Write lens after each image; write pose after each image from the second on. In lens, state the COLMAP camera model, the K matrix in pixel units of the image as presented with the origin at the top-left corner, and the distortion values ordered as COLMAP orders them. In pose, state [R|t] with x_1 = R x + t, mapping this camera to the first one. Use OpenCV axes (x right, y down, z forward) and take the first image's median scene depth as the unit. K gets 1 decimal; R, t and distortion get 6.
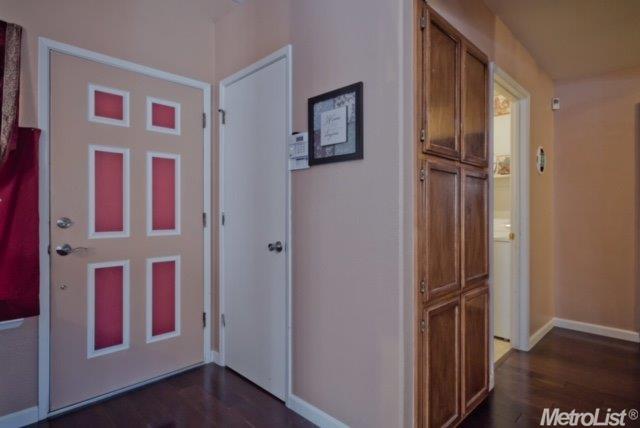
lens RADIAL K [[349.0, 0, 320.0], [0, 349.0, 214.0], [0, 0, 1]] dist [0.000374, 0.001370]
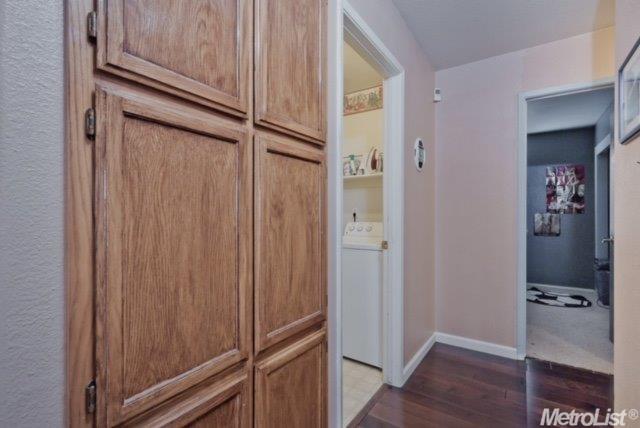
lens RADIAL K [[313.6, 0, 320.0], [0, 313.6, 214.0], [0, 0, 1]] dist [-0.000077, -0.000004]
pose [[0.980055, 0.006038, 0.198637, 0.248474], [-0.005238, 0.999976, -0.004553, -0.003990], [-0.198659, 0.003422, 0.980063, 0.304417]]
